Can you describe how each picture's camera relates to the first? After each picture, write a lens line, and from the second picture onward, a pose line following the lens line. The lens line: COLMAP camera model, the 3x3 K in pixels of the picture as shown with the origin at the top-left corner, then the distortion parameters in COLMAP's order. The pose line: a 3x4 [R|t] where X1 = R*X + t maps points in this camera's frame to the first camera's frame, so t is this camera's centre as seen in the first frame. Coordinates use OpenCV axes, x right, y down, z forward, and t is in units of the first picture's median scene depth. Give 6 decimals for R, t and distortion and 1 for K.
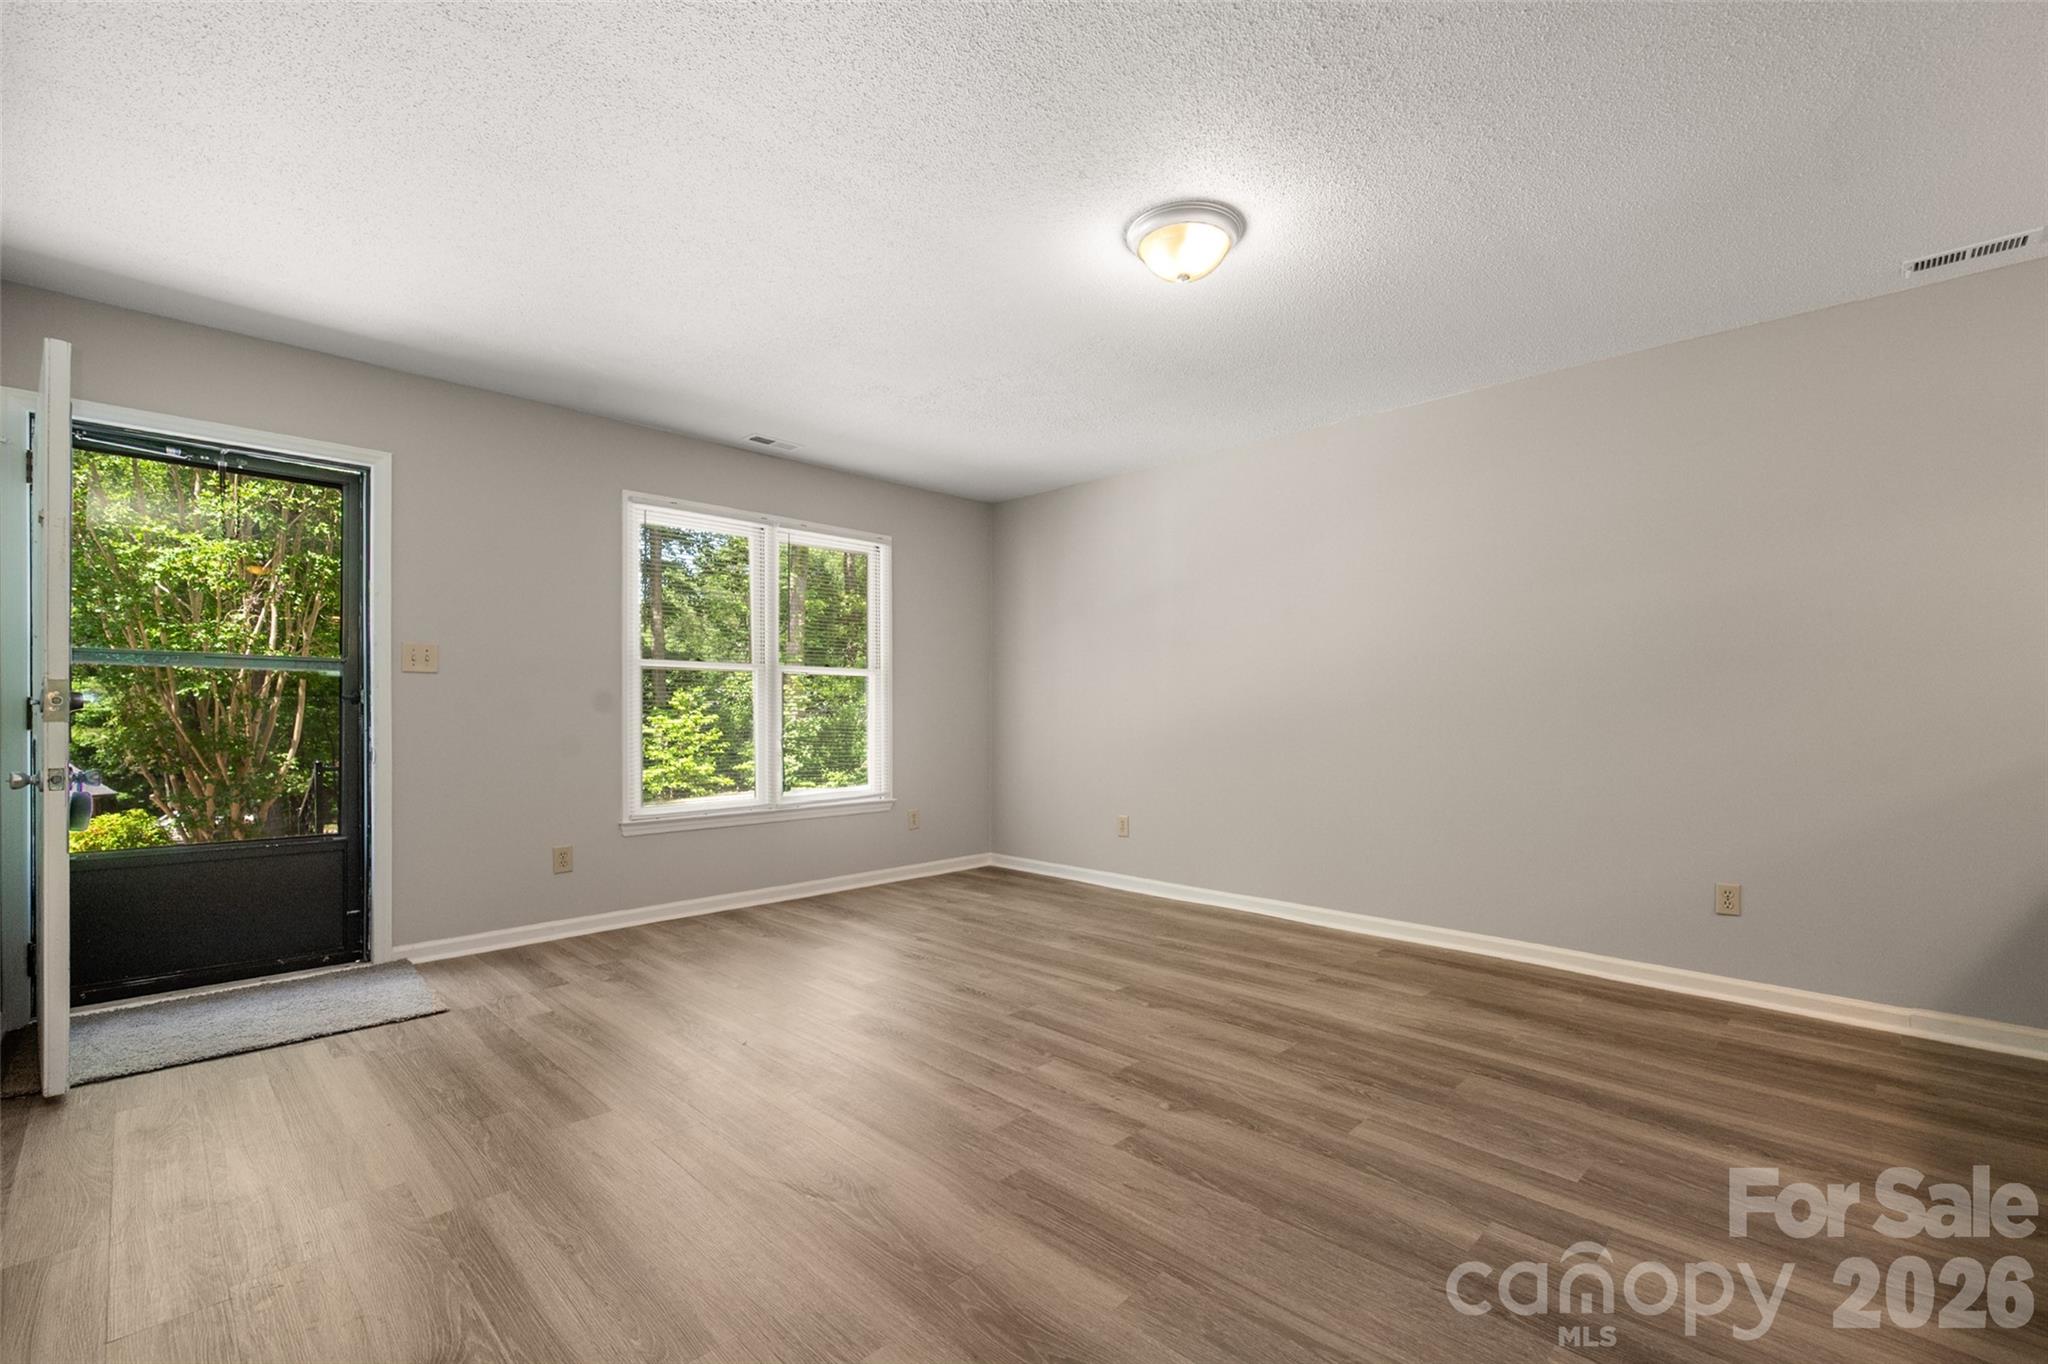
lens RADIAL K [[868.4, 0, 1036.4], [0, 868.4, 717.4], [0, 0, 1]] dist [0.000123, 0.000034]
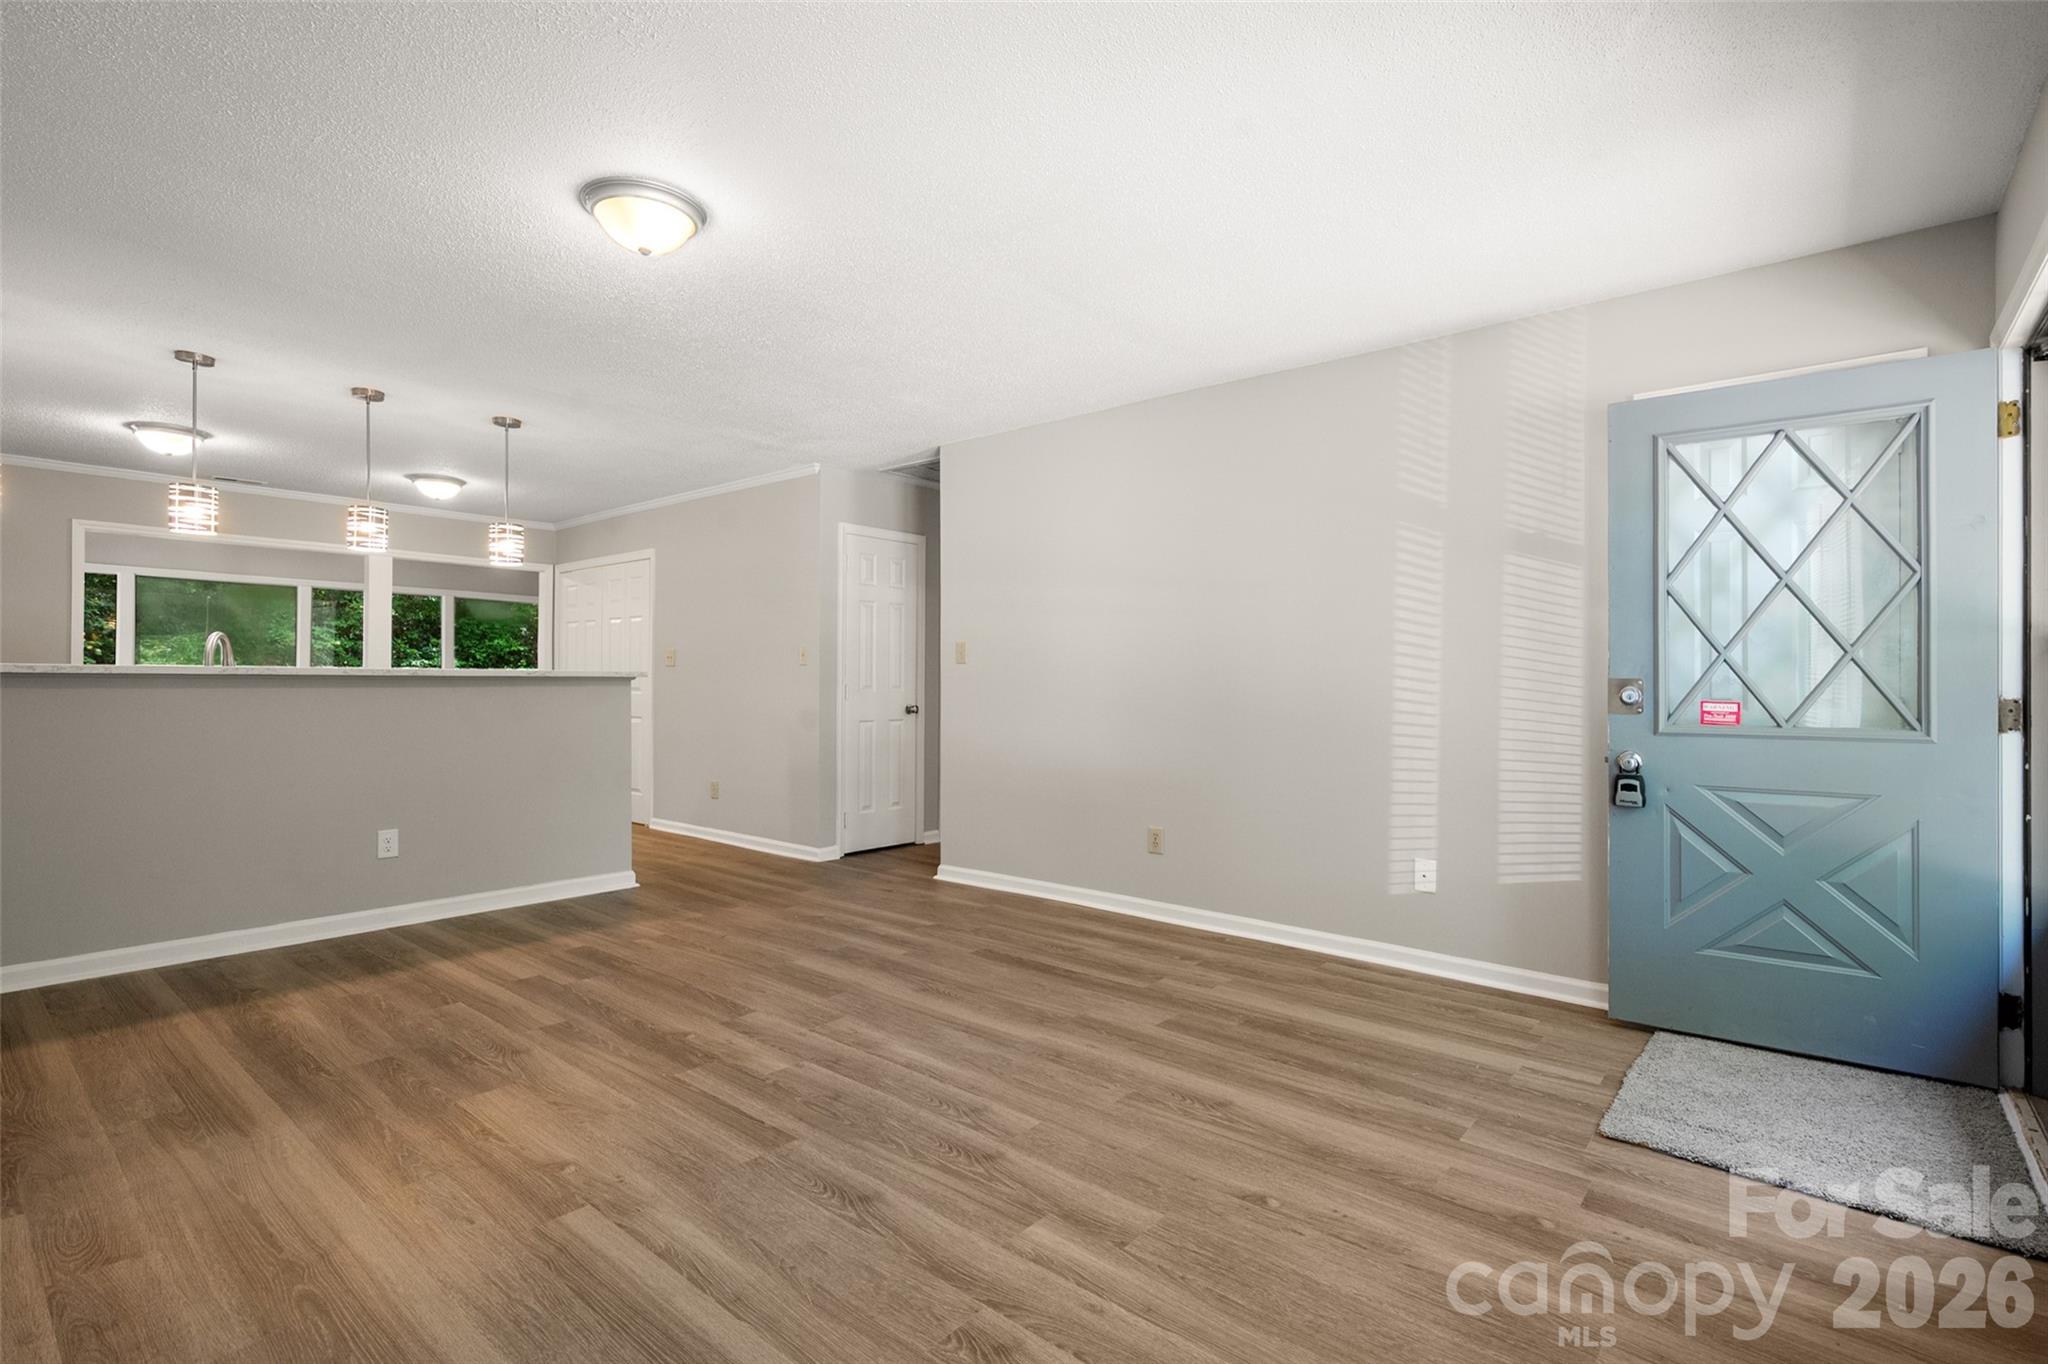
lens RADIAL K [[960.6, 0, 1032.0], [0, 960.6, 675.3], [0, 0, 1]] dist [0.003521, 0.000466]
pose [[-0.997031, -0.009961, -0.076350, -0.152149], [-0.009832, 0.999950, -0.002075, -0.028644], [0.076367, -0.001318, -0.997079, 1.722289]]
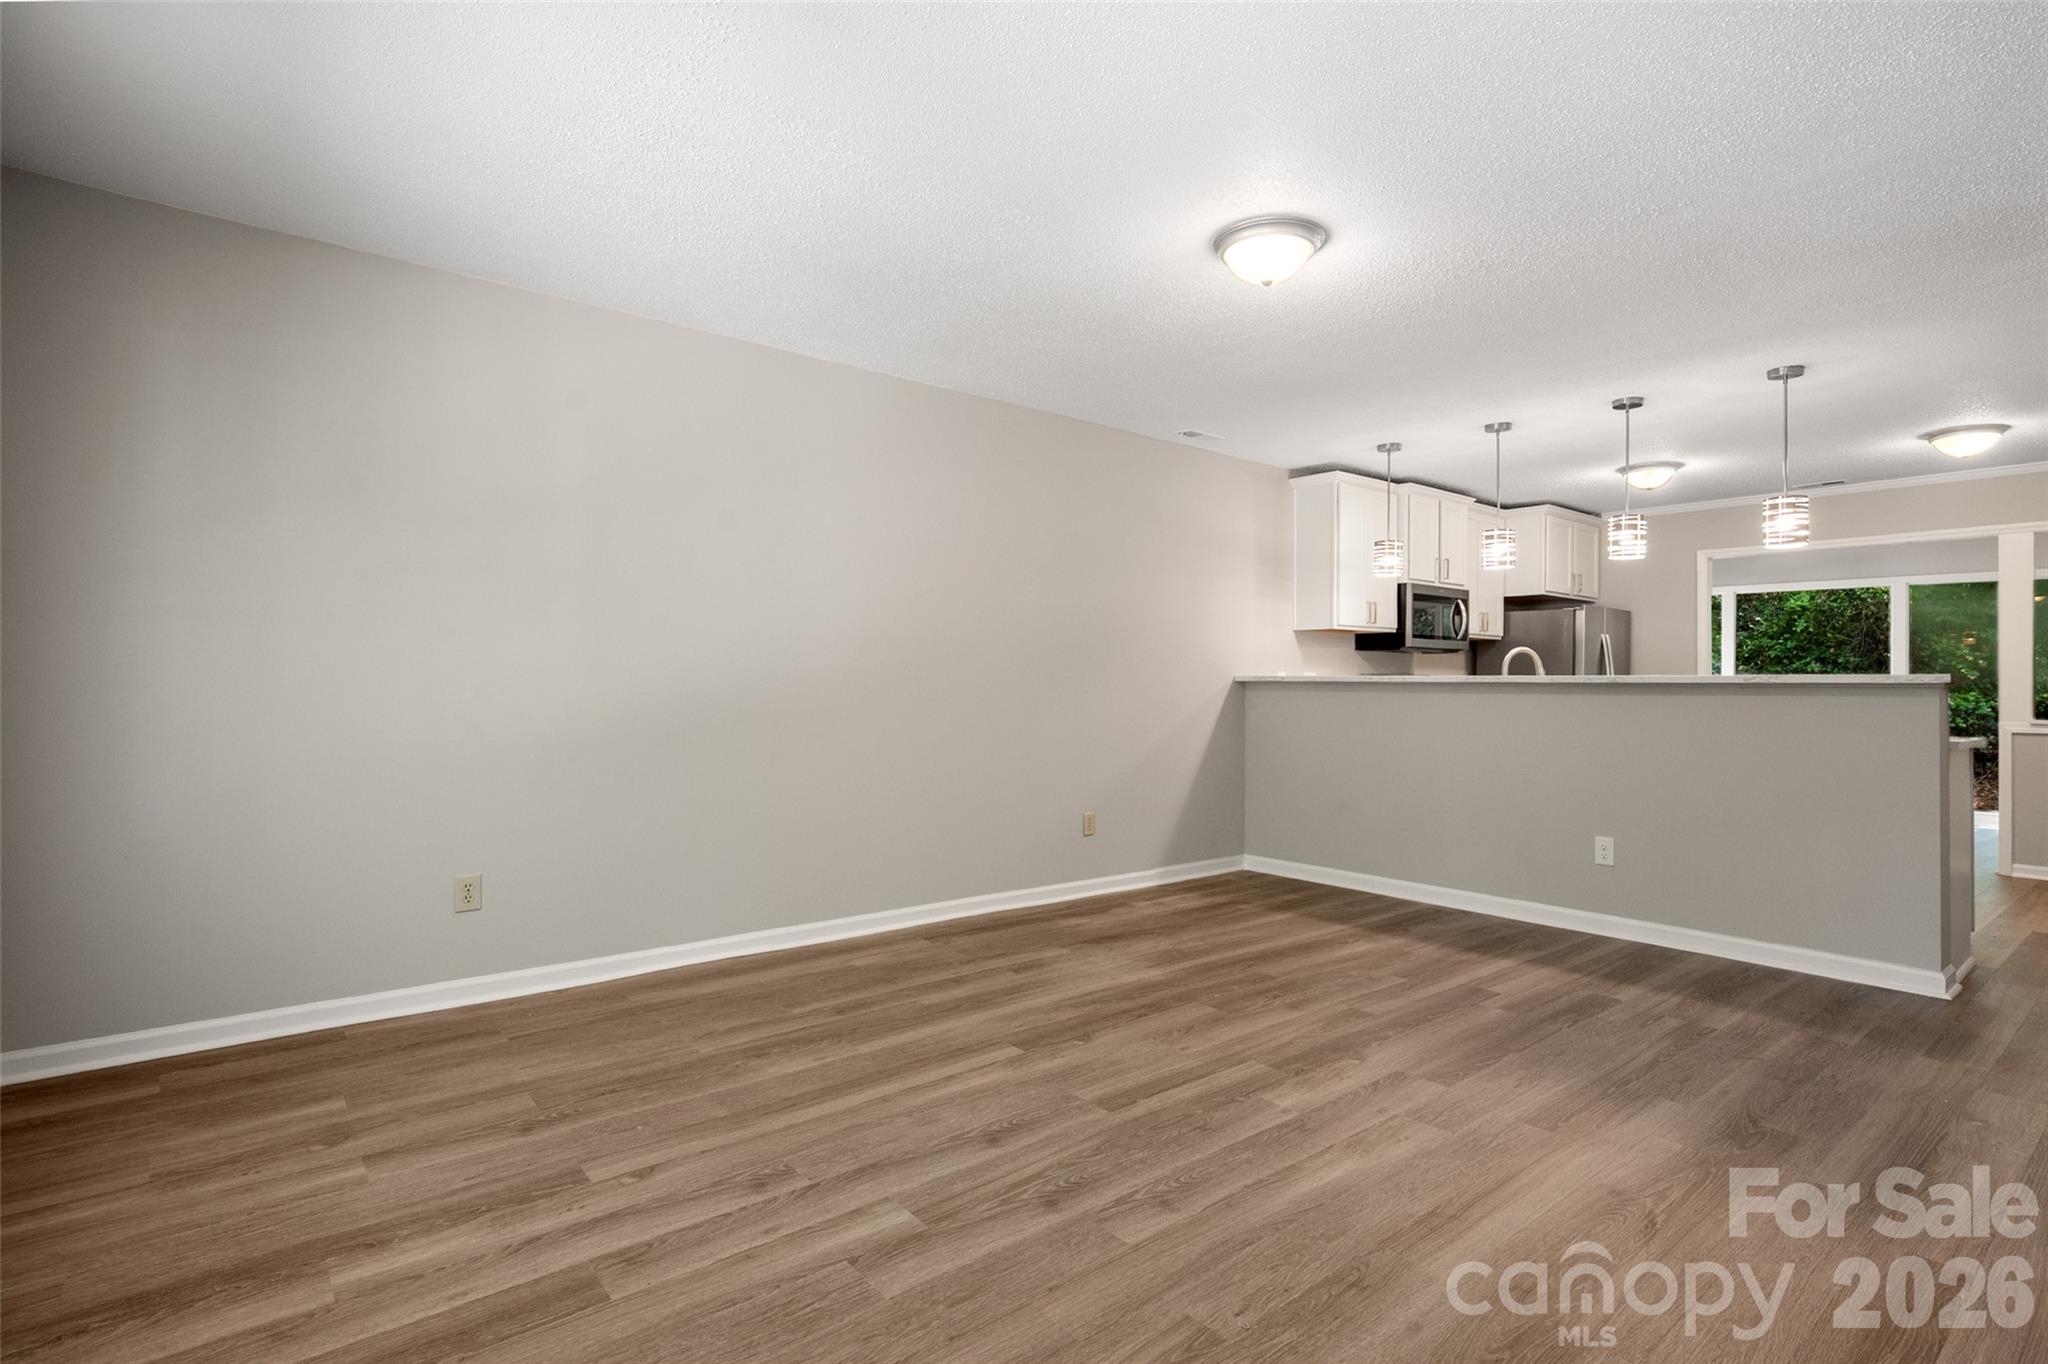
lens RADIAL K [[999.7, 0, 1024.0], [0, 999.7, 682.0], [0, 0, 1]] dist [-0.000730, -0.000188]
pose [[0.119326, -0.000631, 0.992855, -0.856465], [-0.000690, 1.000000, 0.000718, -0.024076], [-0.992855, -0.000771, 0.119325, 0.937660]]
